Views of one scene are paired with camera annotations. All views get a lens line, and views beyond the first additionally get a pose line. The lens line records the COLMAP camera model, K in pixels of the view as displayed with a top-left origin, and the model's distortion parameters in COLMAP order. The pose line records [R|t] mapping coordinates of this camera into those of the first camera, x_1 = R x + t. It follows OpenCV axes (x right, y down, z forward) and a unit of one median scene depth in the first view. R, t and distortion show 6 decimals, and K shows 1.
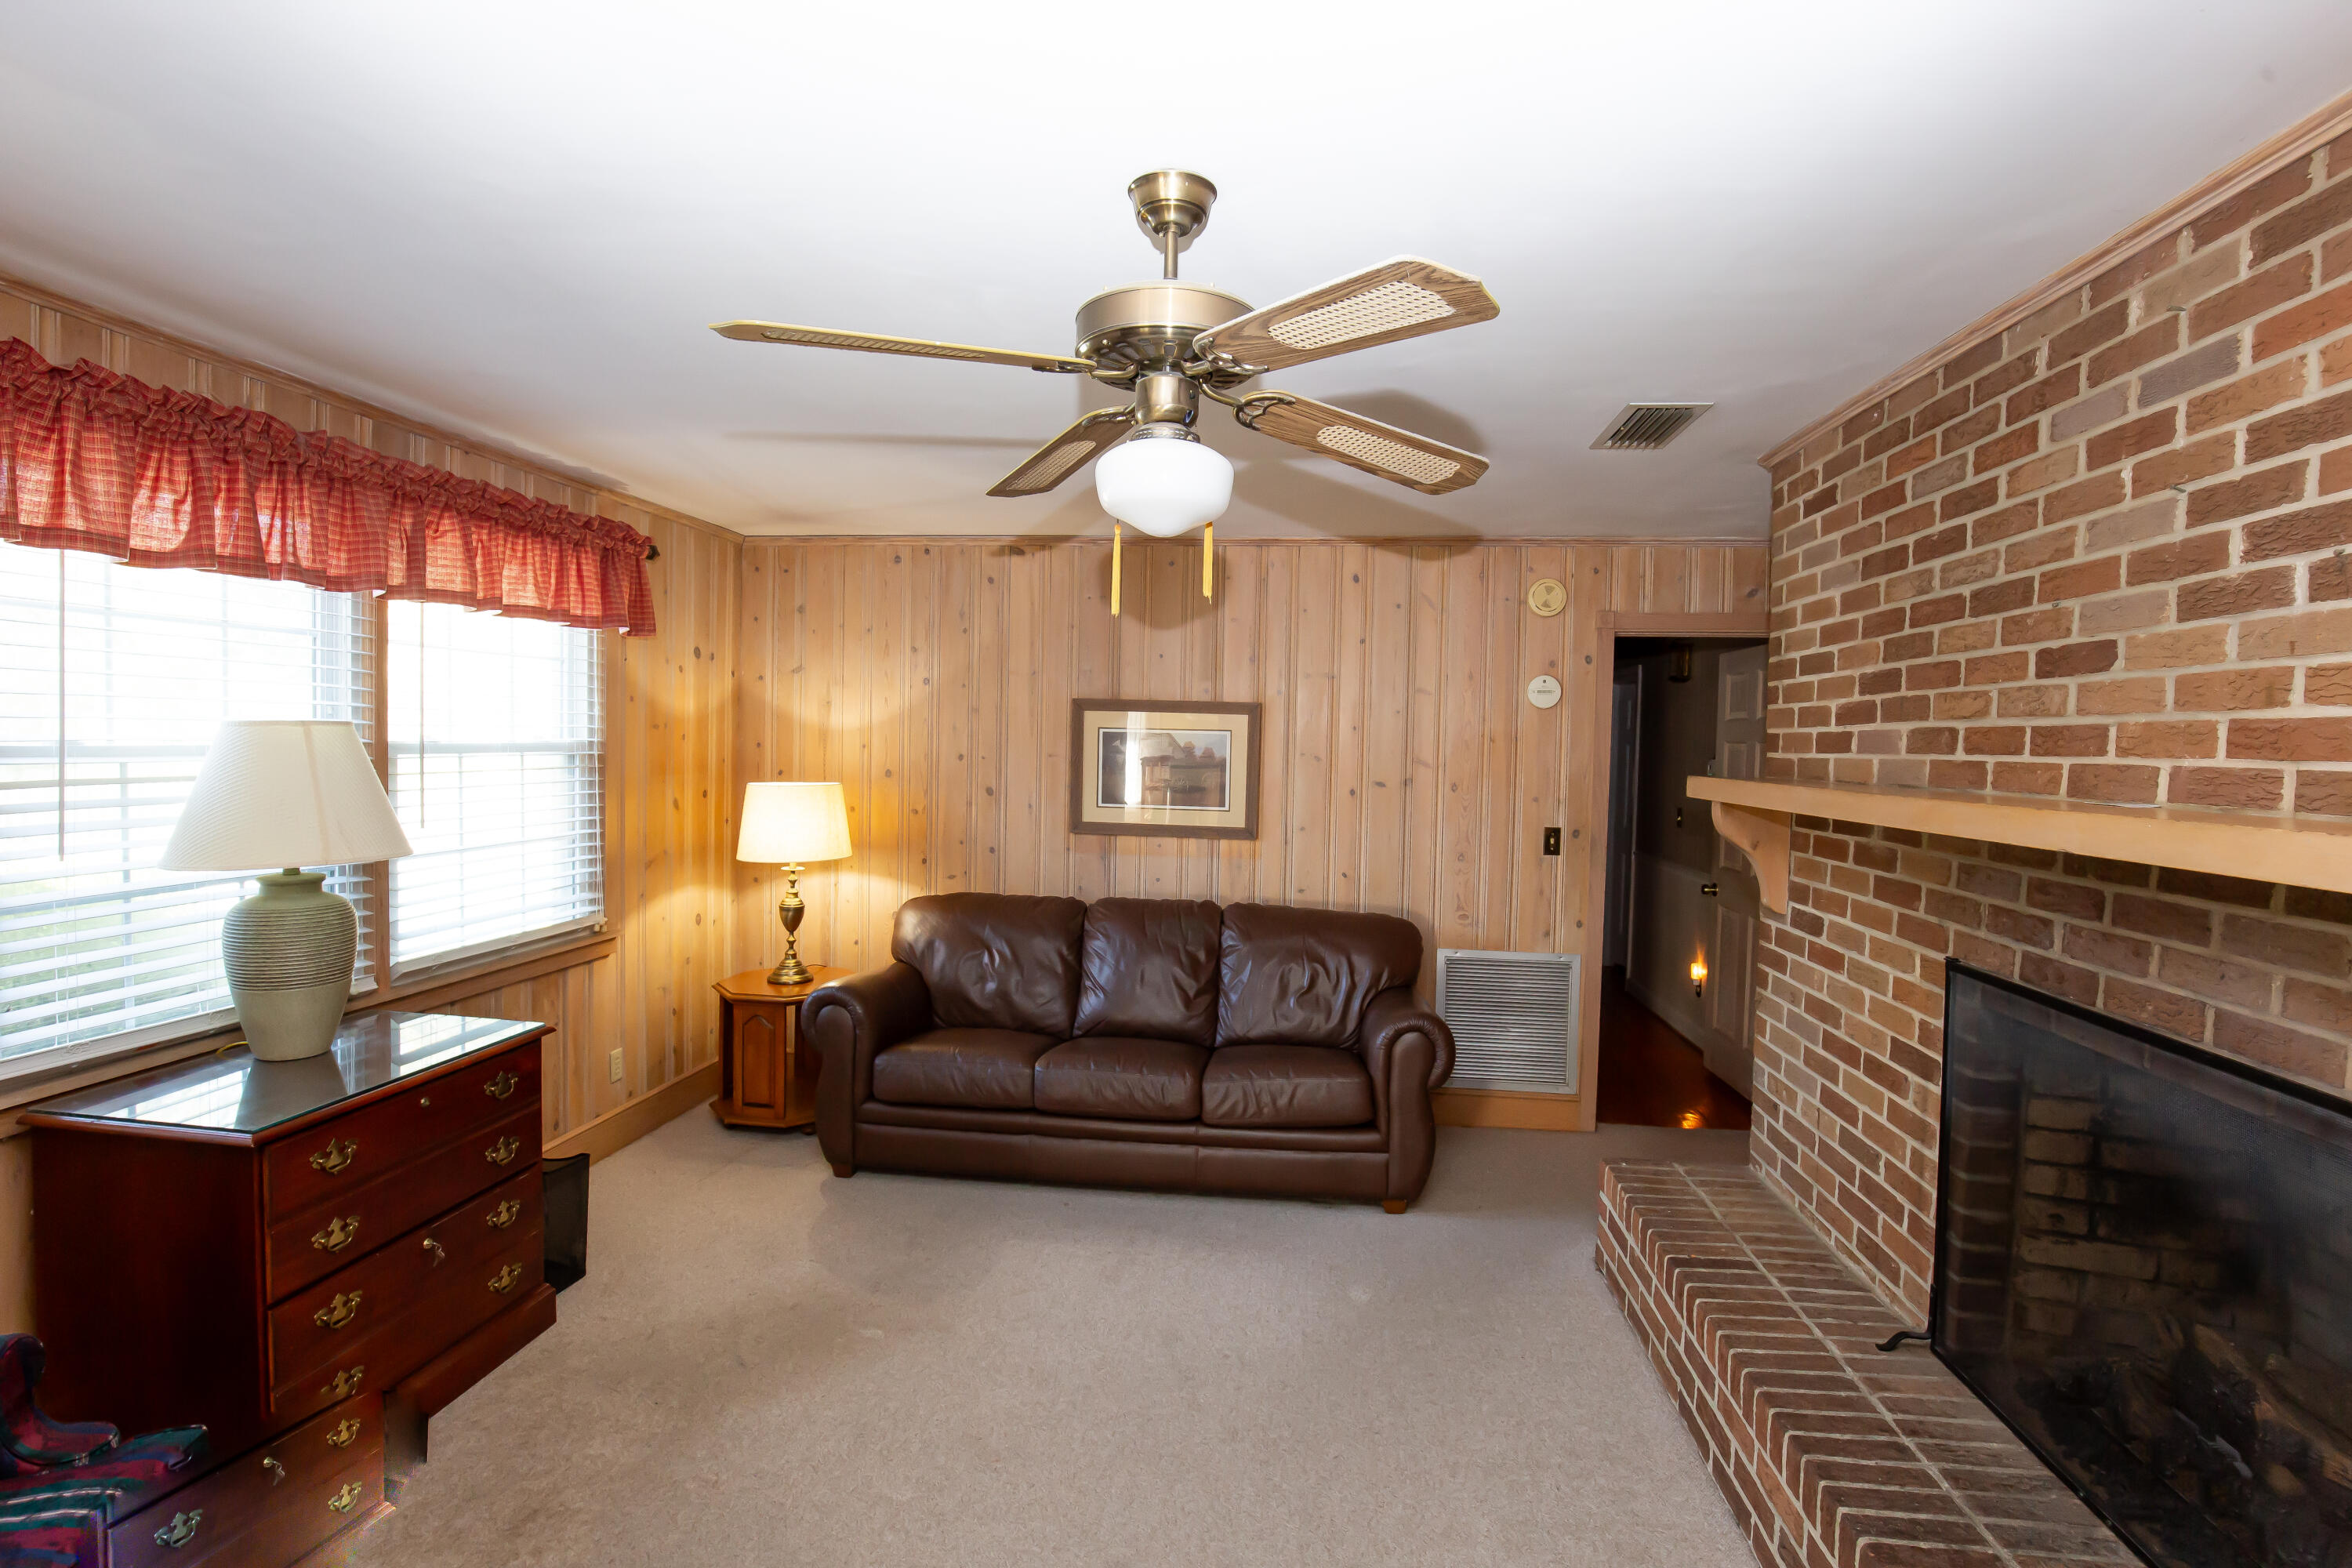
lens RADIAL K [[1078.7, 0, 1186.5], [0, 1078.7, 777.7], [0, 0, 1]] dist [-0.023270, 0.001141]
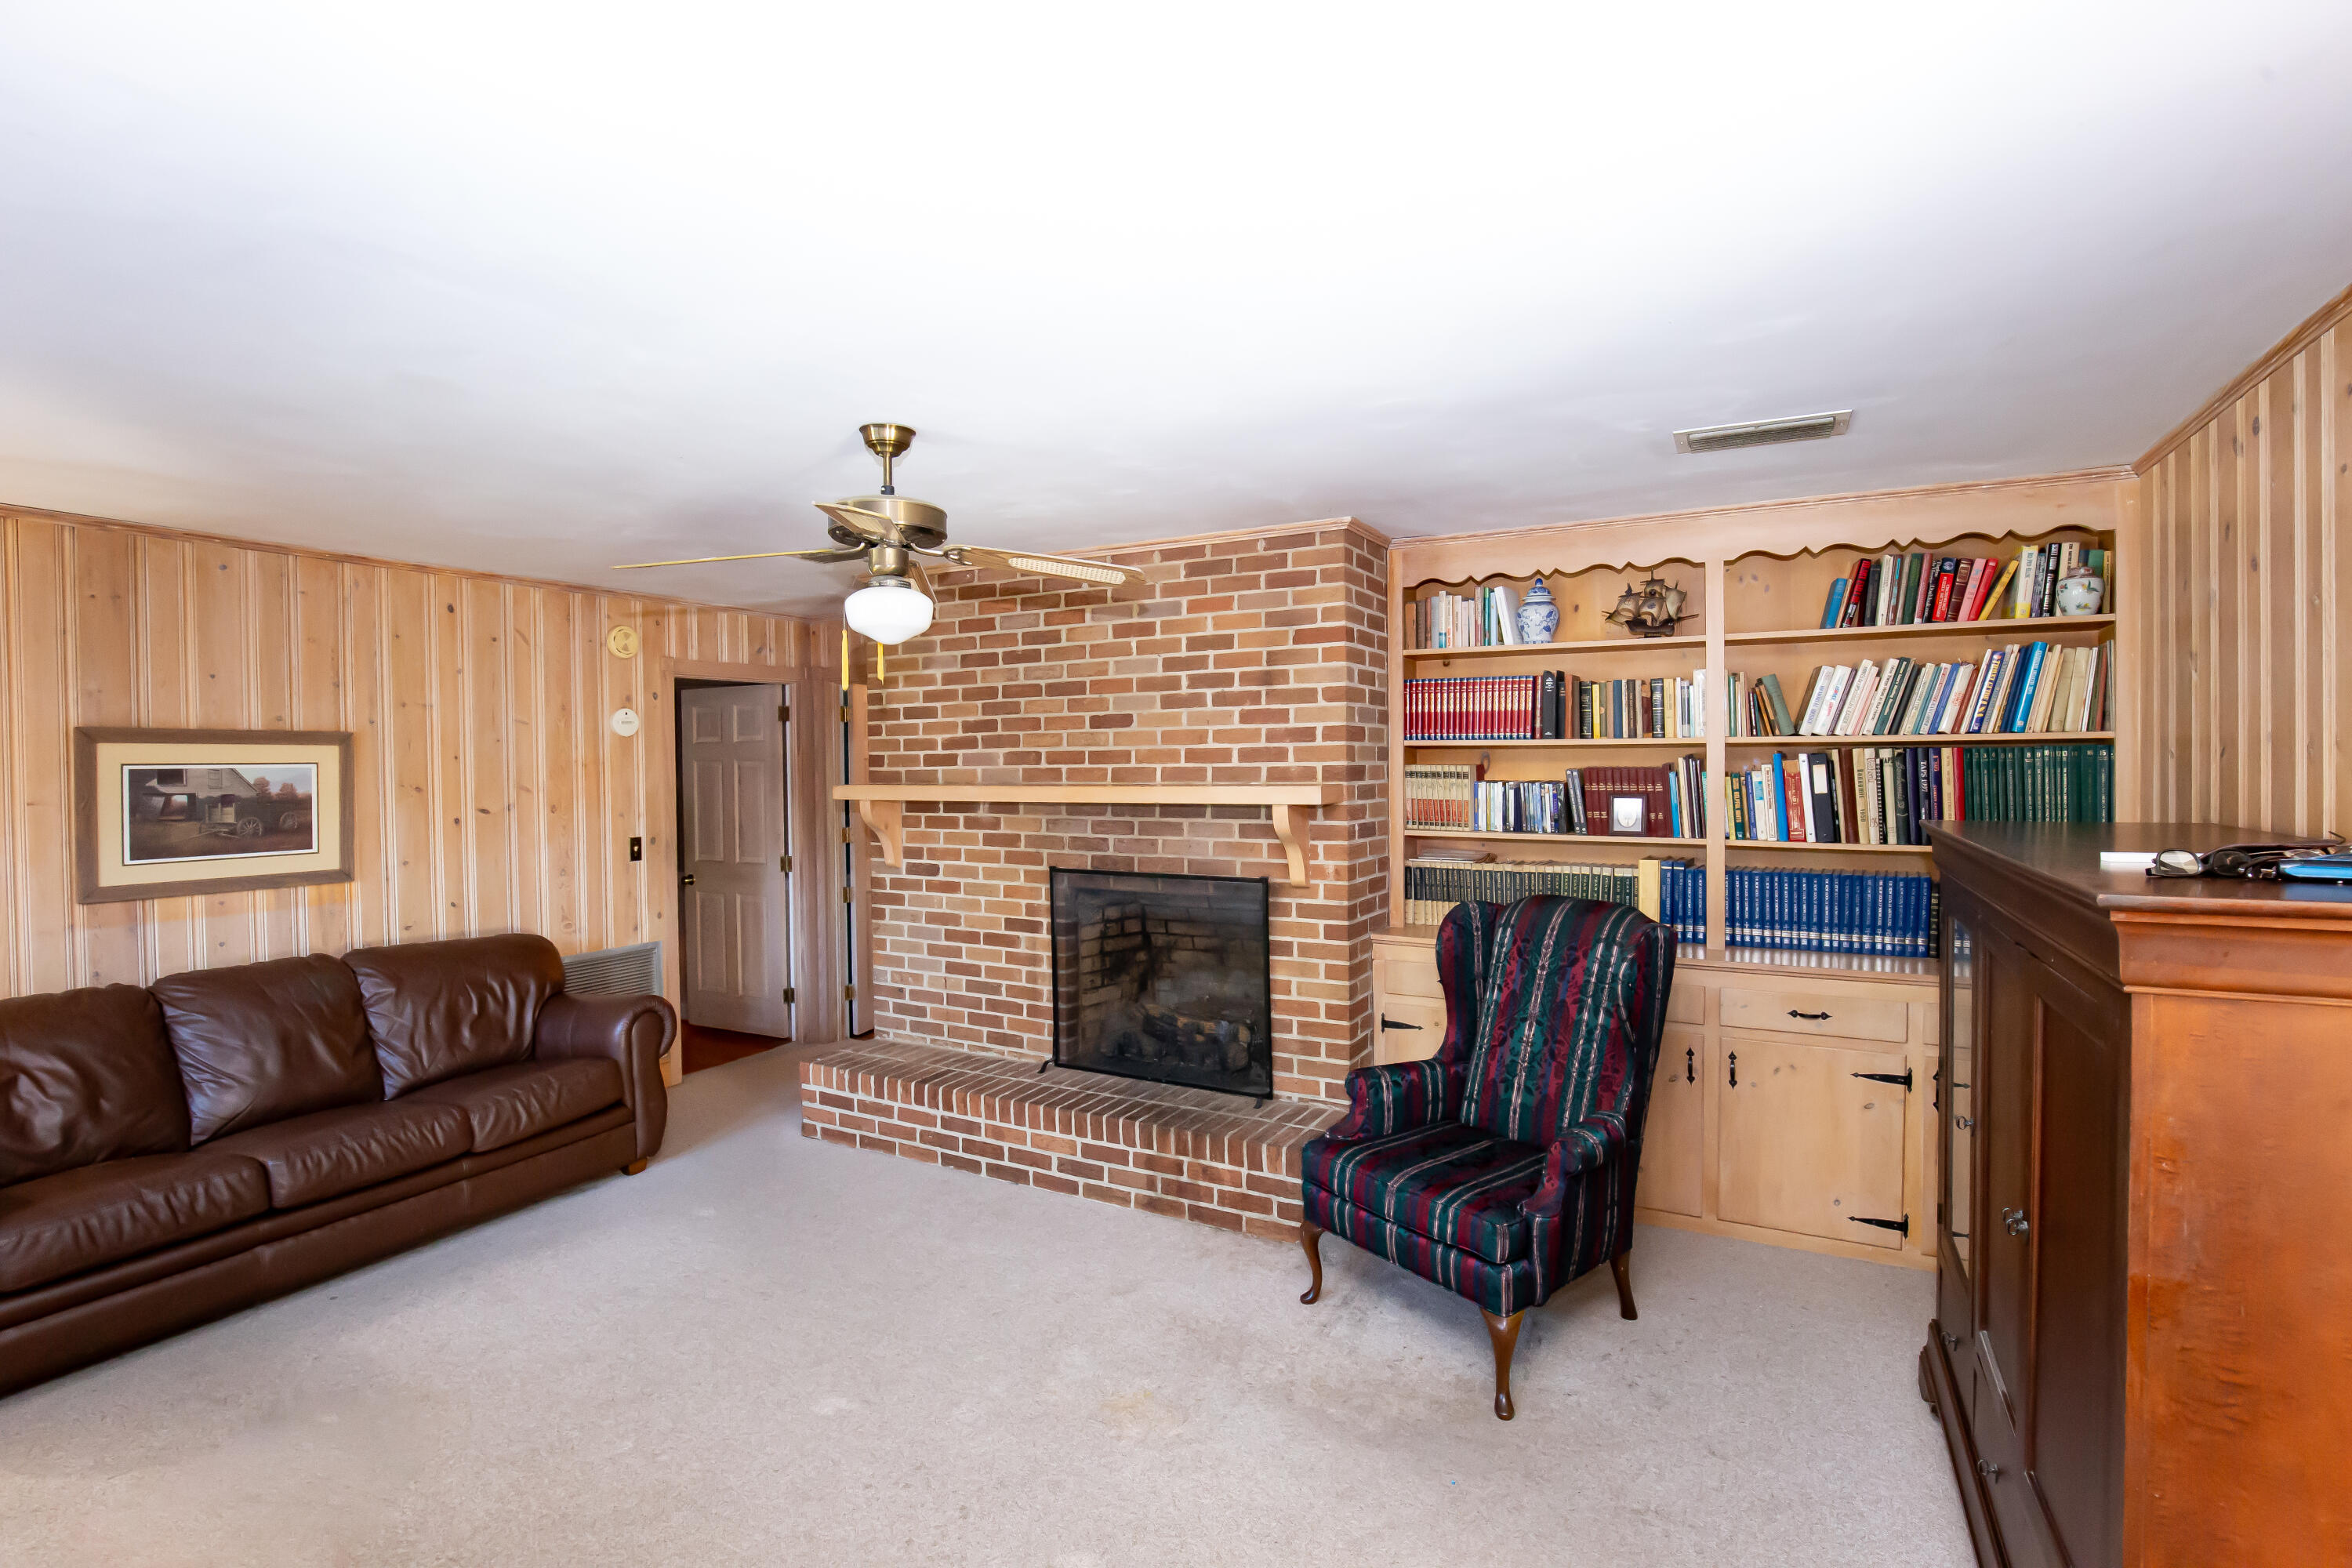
lens RADIAL K [[1078.7, 0, 1179.7], [0, 1078.7, 775.3], [0, 0, 1]] dist [-0.023270, 0.001141]
pose [[0.383081, -0.040448, 0.922829, -1.052147], [0.052169, 0.998394, 0.022104, -0.033639], [-0.922241, 0.039676, 0.384575, -0.009632]]
